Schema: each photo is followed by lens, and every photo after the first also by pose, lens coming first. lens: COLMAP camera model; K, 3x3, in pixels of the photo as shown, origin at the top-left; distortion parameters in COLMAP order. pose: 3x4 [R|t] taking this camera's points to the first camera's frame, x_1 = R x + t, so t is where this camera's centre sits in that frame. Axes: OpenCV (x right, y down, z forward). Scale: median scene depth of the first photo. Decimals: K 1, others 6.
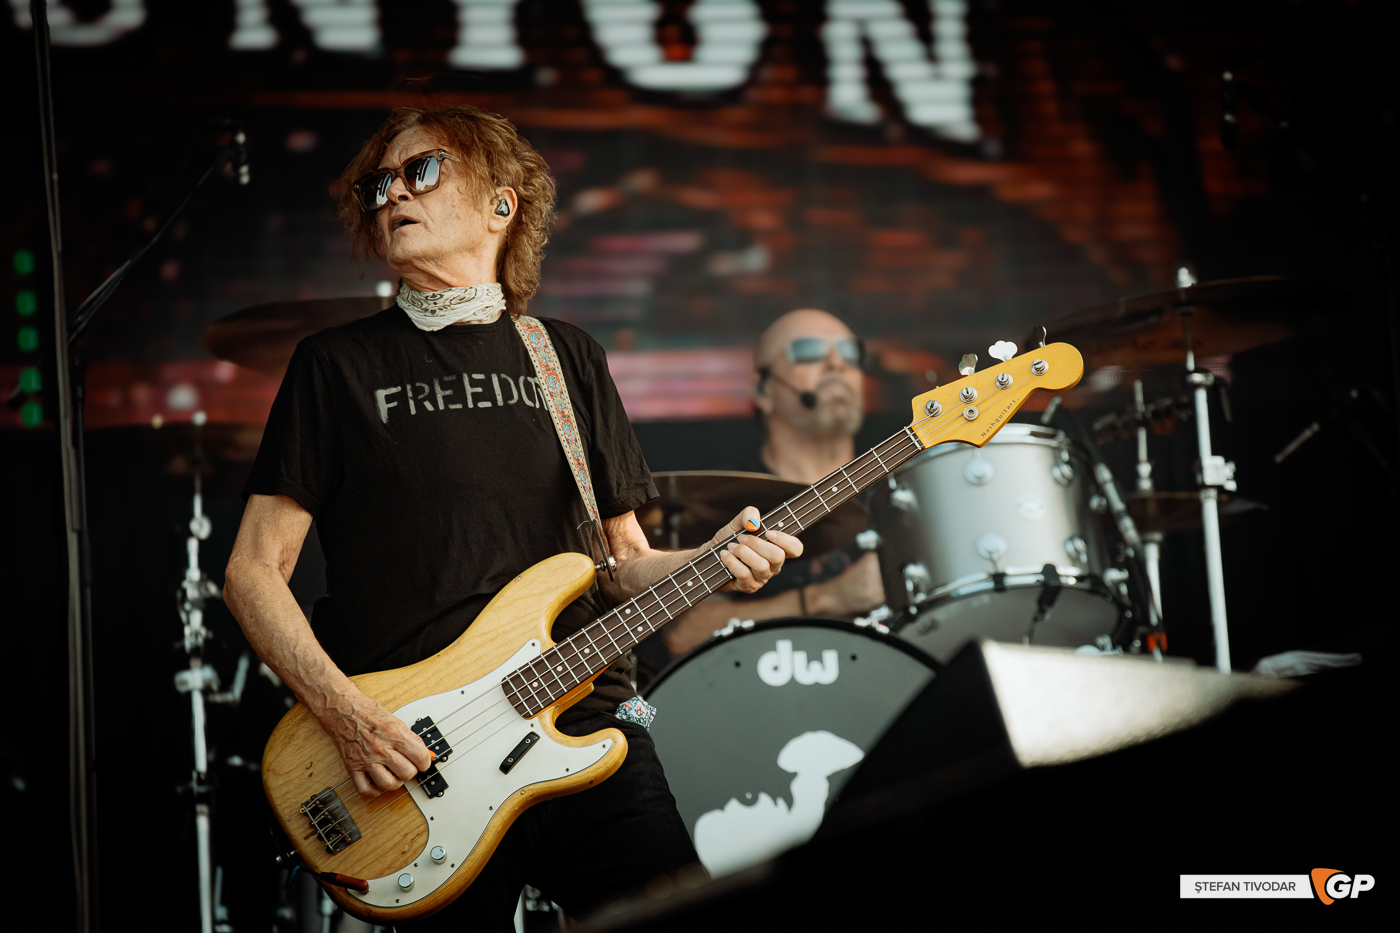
lens RADIAL K [[8326.0, 0, 700.6], [0, 8326.0, 466.0], [0, 0, 1]] dist [2.089725, 0.000000]
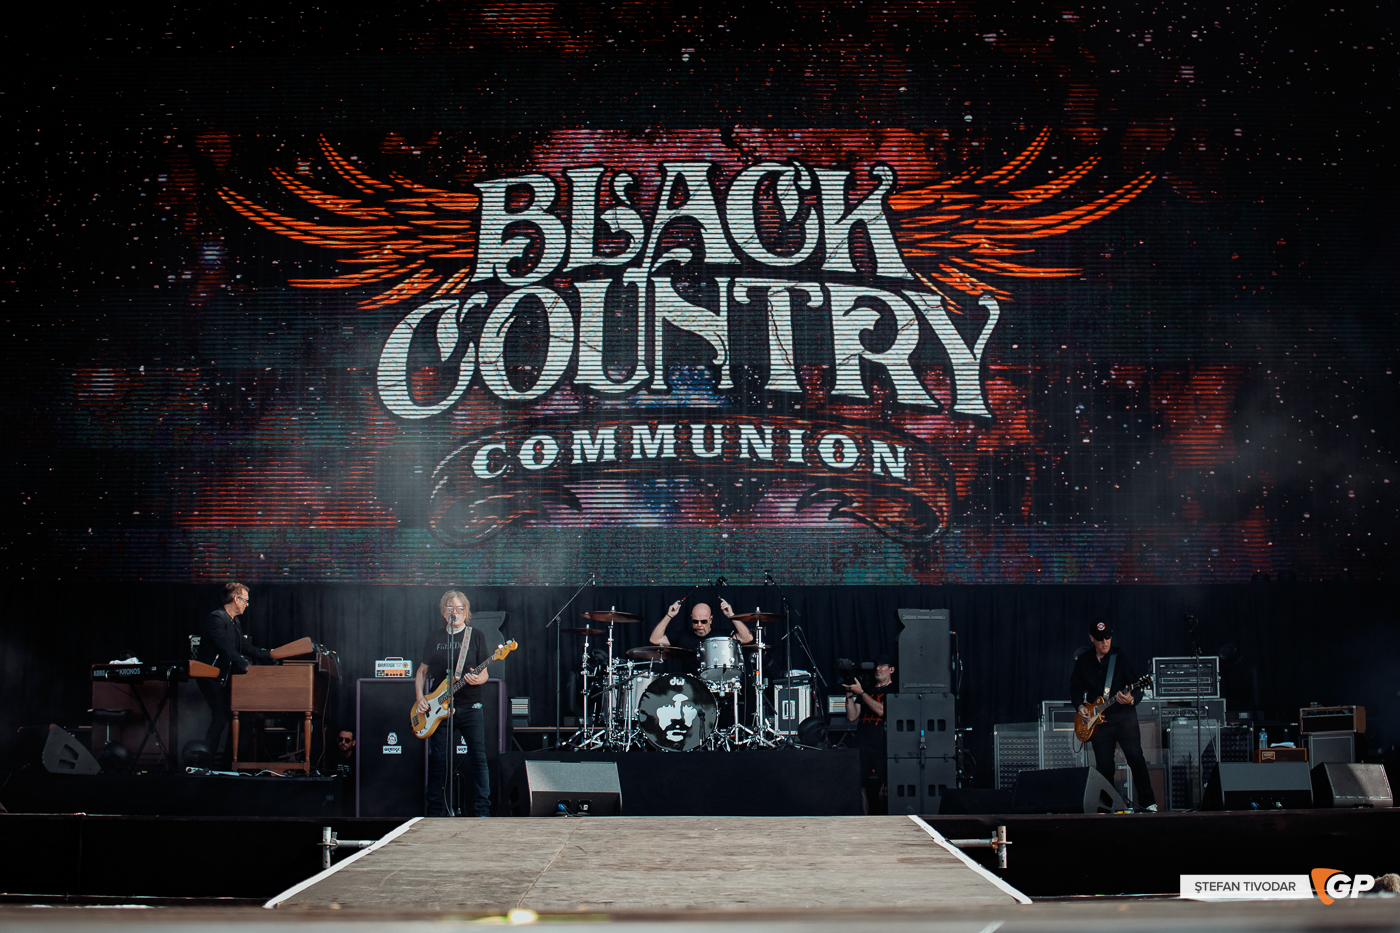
lens RADIAL K [[2845.8, 0, 699.6], [0, 2845.8, 466.6], [0, 0, 1]] dist [-0.018596, 0.000000]
pose [[0.972706, 0.024251, -0.230769, 0.275172], [-0.008851, 0.997678, 0.067535, -0.147591], [0.231870, -0.063649, 0.970662, -0.488961]]
